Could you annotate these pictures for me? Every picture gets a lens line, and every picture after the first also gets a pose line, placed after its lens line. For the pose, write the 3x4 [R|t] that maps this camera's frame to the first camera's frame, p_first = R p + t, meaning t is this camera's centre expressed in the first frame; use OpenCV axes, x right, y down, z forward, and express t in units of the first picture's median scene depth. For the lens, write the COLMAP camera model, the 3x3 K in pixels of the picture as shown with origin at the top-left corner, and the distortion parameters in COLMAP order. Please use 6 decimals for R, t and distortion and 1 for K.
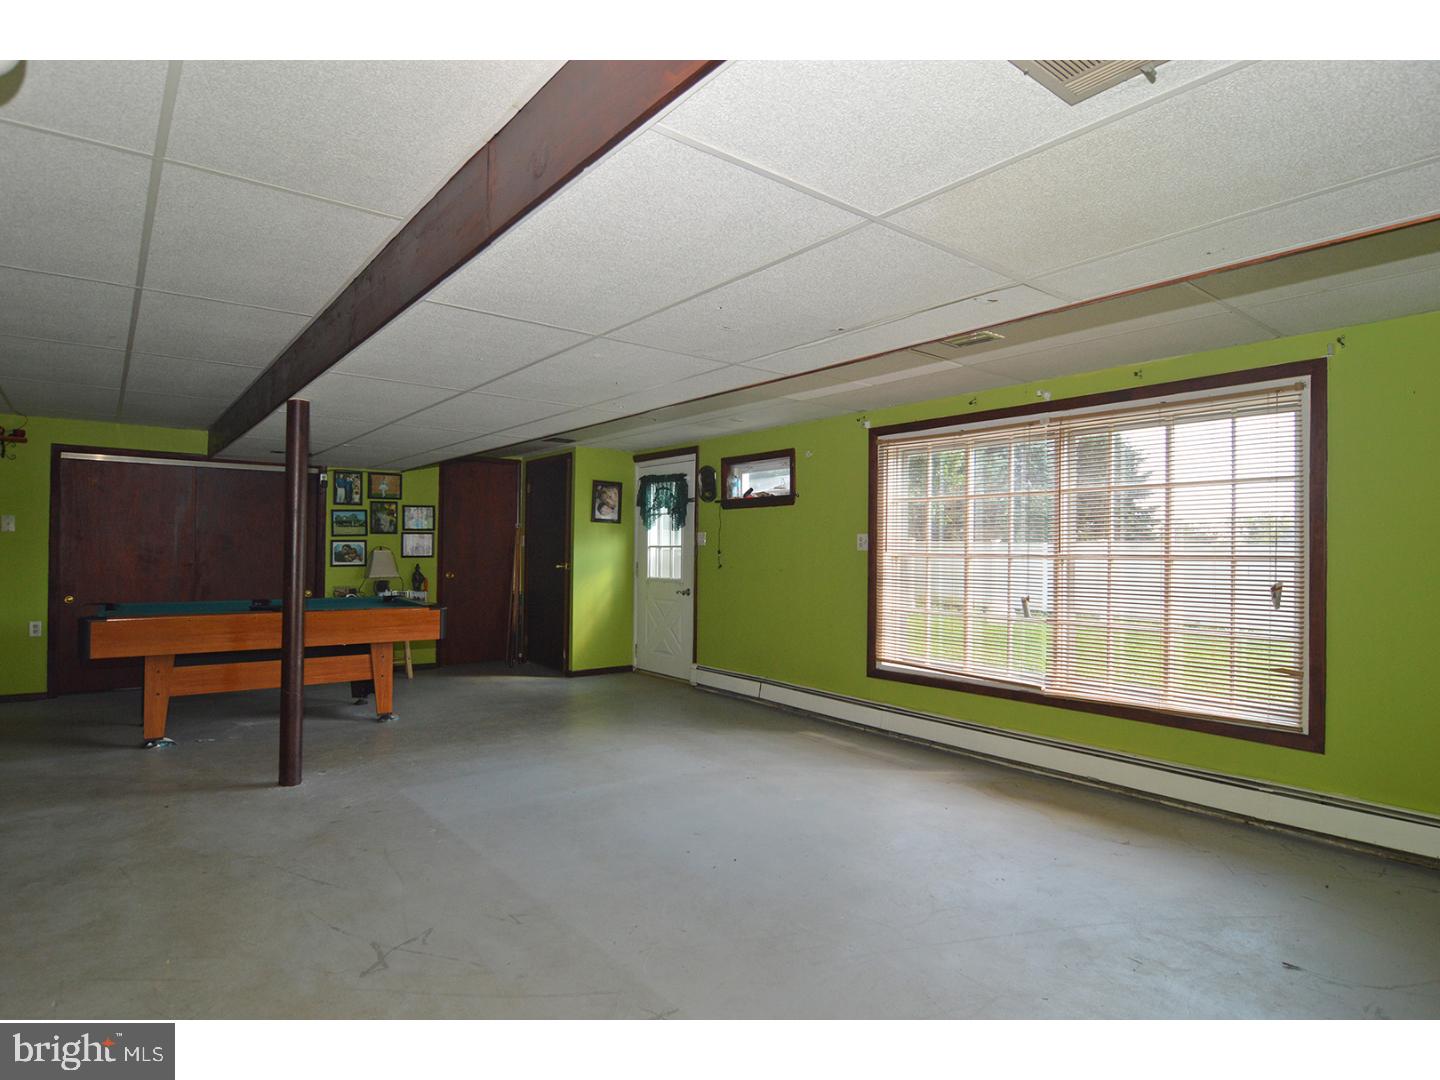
lens RADIAL K [[784.9, 0, 715.9], [0, 784.9, 543.1], [0, 0, 1]] dist [-0.004316, -0.007370]
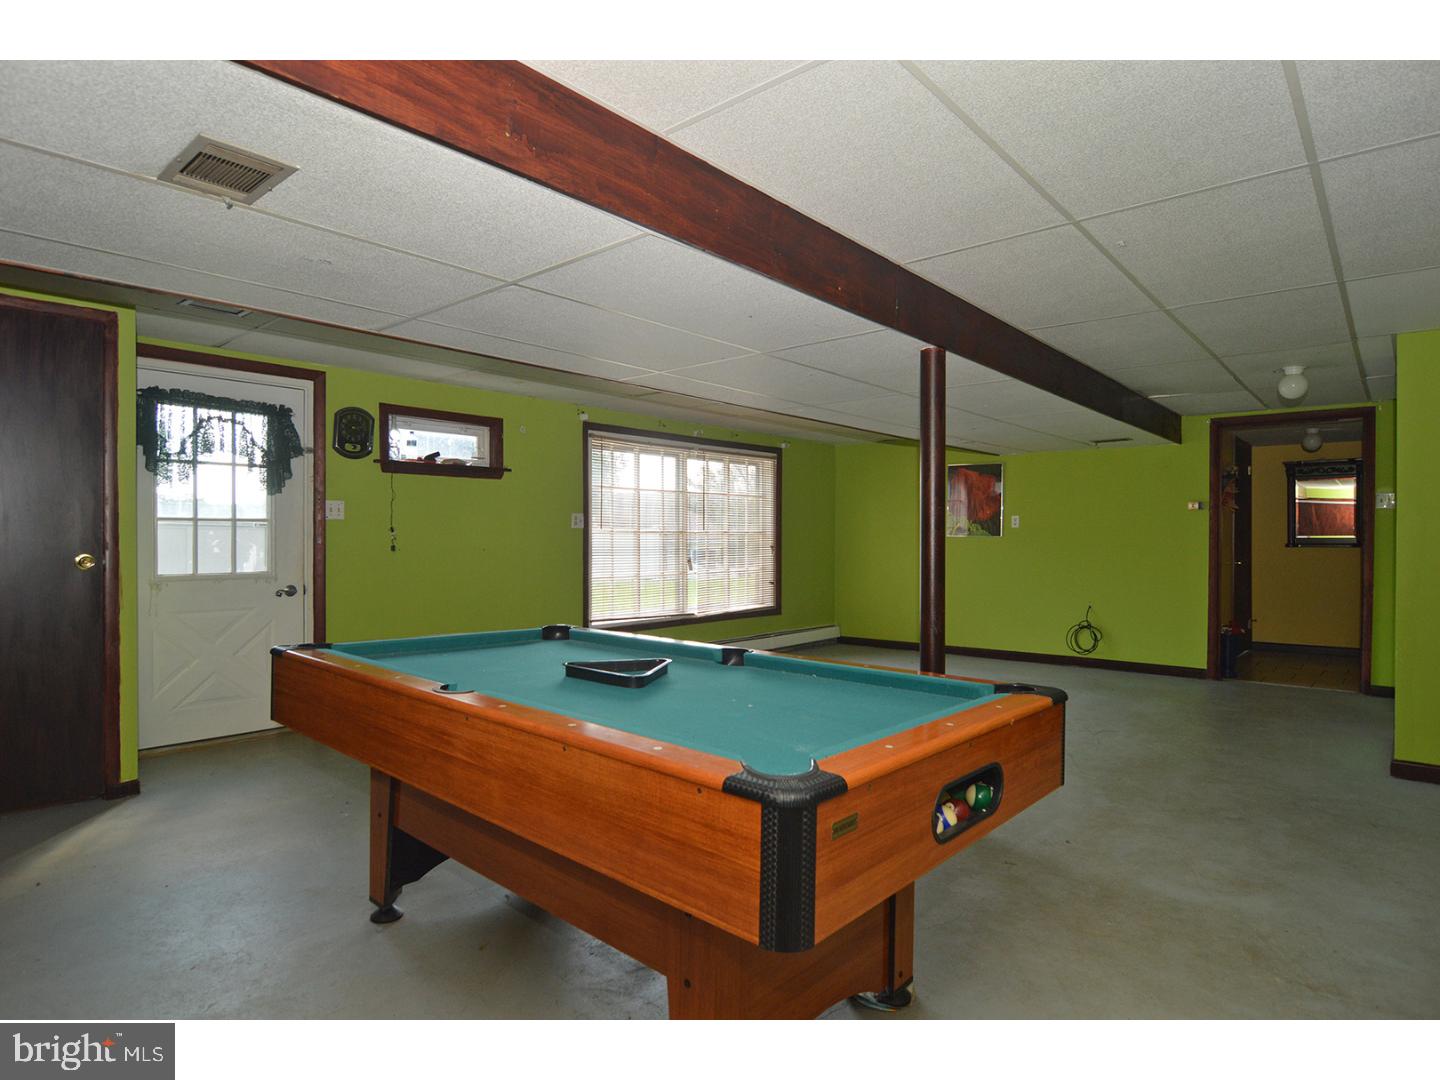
lens RADIAL K [[784.9, 0, 715.9], [0, 784.9, 543.1], [0, 0, 1]] dist [-0.004316, -0.007370]
pose [[-0.172964, -0.024162, 0.984632, -0.805324], [-0.019519, 0.999587, 0.021100, 0.002571], [-0.984735, -0.015569, -0.173365, 0.840861]]
